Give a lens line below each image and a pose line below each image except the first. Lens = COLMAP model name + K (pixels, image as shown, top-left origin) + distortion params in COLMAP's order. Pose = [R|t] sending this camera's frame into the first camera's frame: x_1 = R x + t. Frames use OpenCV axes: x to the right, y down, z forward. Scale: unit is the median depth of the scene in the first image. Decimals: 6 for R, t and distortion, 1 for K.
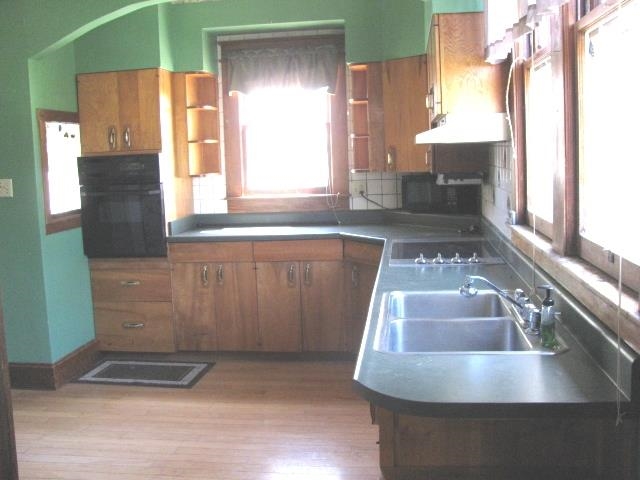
lens RADIAL K [[656.5, 0, 317.8], [0, 656.5, 226.9], [0, 0, 1]] dist [-0.219881, 0.255890]
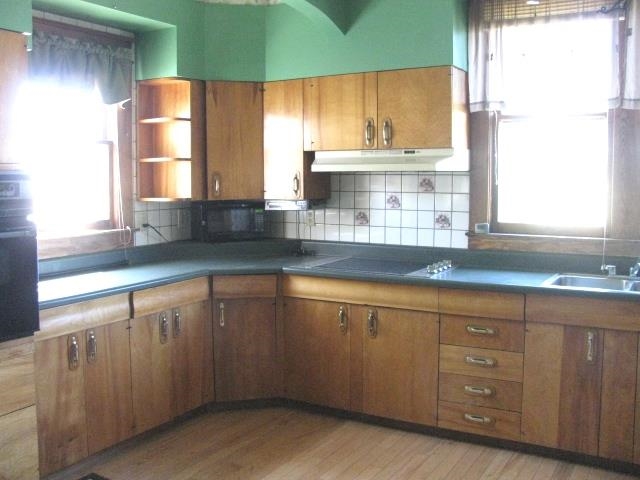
lens RADIAL K [[656.5, 0, 317.8], [0, 656.5, 226.9], [0, 0, 1]] dist [-0.219881, 0.255890]
pose [[0.399152, -0.039105, 0.916050, -0.669940], [0.094502, 0.995524, 0.001320, -0.032204], [-0.912001, 0.086042, 0.401061, 0.483925]]
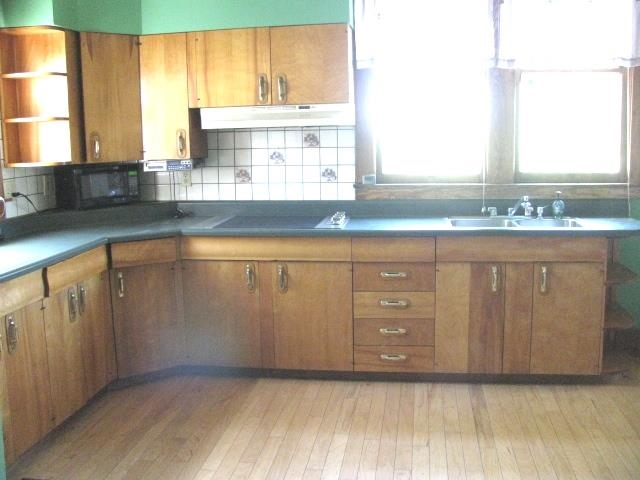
lens RADIAL K [[656.5, 0, 317.8], [0, 656.5, 226.9], [0, 0, 1]] dist [-0.219881, 0.255890]
pose [[0.026580, -0.106754, 0.993930, -0.710884], [0.134142, 0.985670, 0.102280, -0.046563], [-0.990606, 0.130609, 0.040520, 0.670327]]
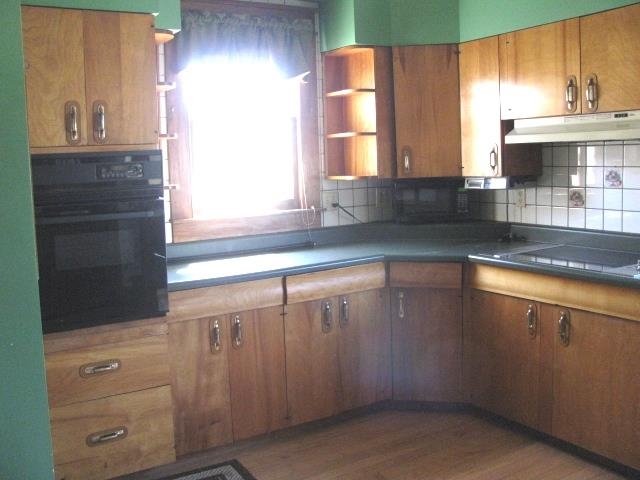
lens RADIAL K [[656.5, 0, 317.8], [0, 656.5, 226.9], [0, 0, 1]] dist [-0.219881, 0.255890]
pose [[0.774084, -0.057085, 0.630504, -0.500819], [0.079053, 0.996847, -0.006802, -0.023119], [-0.628128, 0.055108, 0.776156, 0.408578]]
